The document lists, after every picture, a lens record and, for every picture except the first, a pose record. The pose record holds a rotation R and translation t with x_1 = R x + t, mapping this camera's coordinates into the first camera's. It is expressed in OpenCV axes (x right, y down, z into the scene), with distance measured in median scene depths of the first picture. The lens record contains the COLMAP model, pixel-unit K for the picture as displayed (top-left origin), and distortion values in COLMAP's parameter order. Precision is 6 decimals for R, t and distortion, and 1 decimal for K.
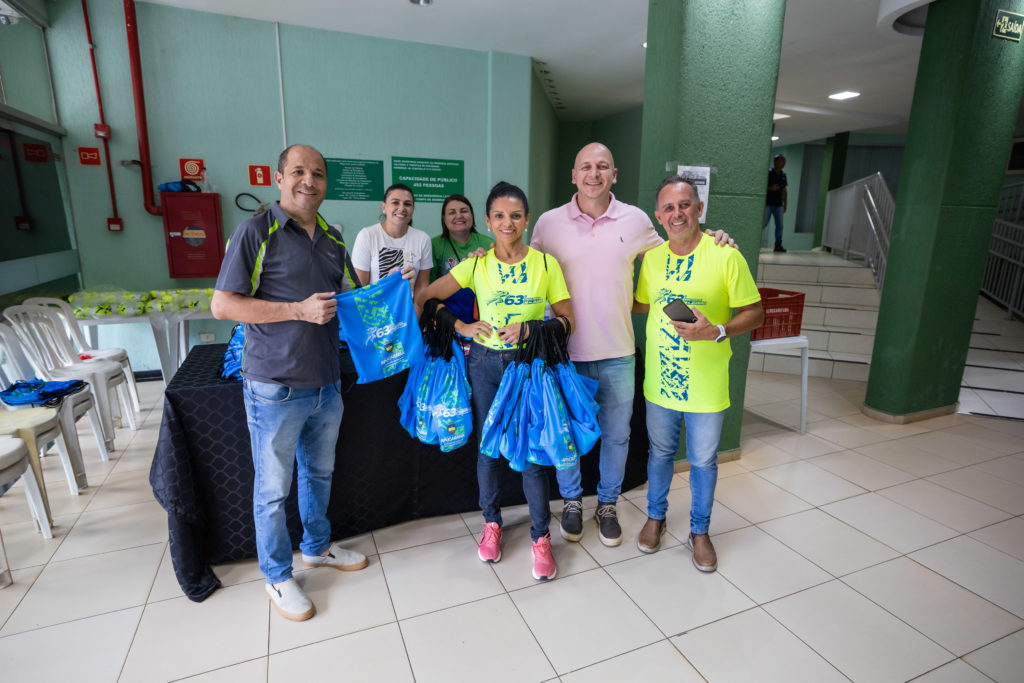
lens RADIAL K [[528.8, 0, 509.2], [0, 528.8, 342.1], [0, 0, 1]] dist [0.005108, 0.002545]
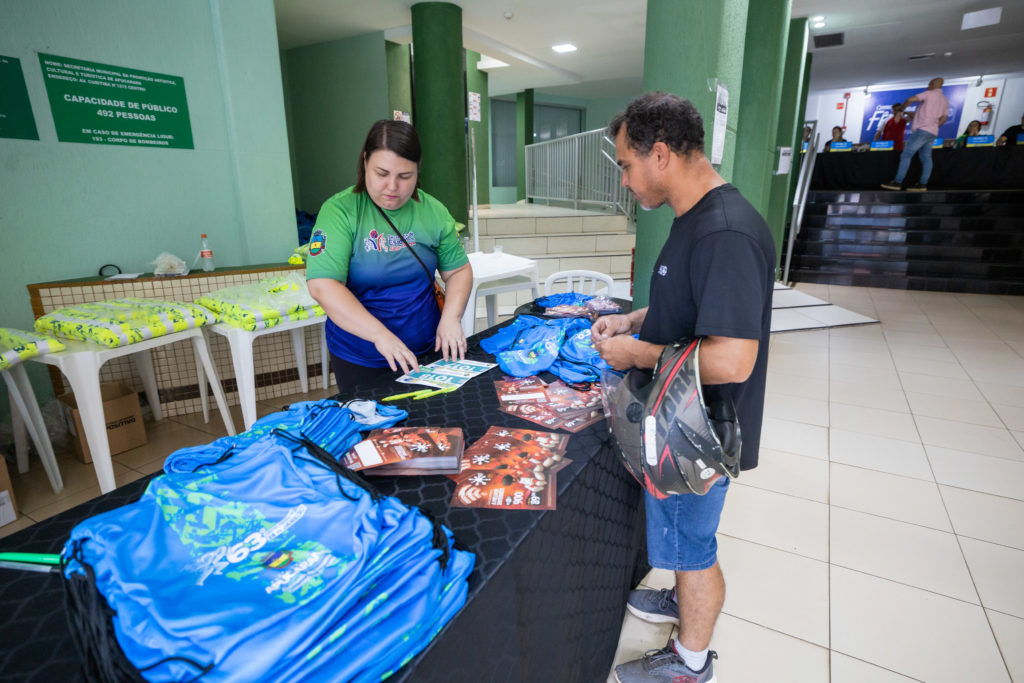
lens RADIAL K [[528.8, 0, 512.4], [0, 528.8, 338.8], [0, 0, 1]] dist [0.005108, 0.002545]
pose [[0.796739, -0.196016, 0.571650, -0.190981], [0.158057, 0.980599, 0.115950, -0.061263], [-0.583288, -0.002029, 0.812263, 0.289582]]
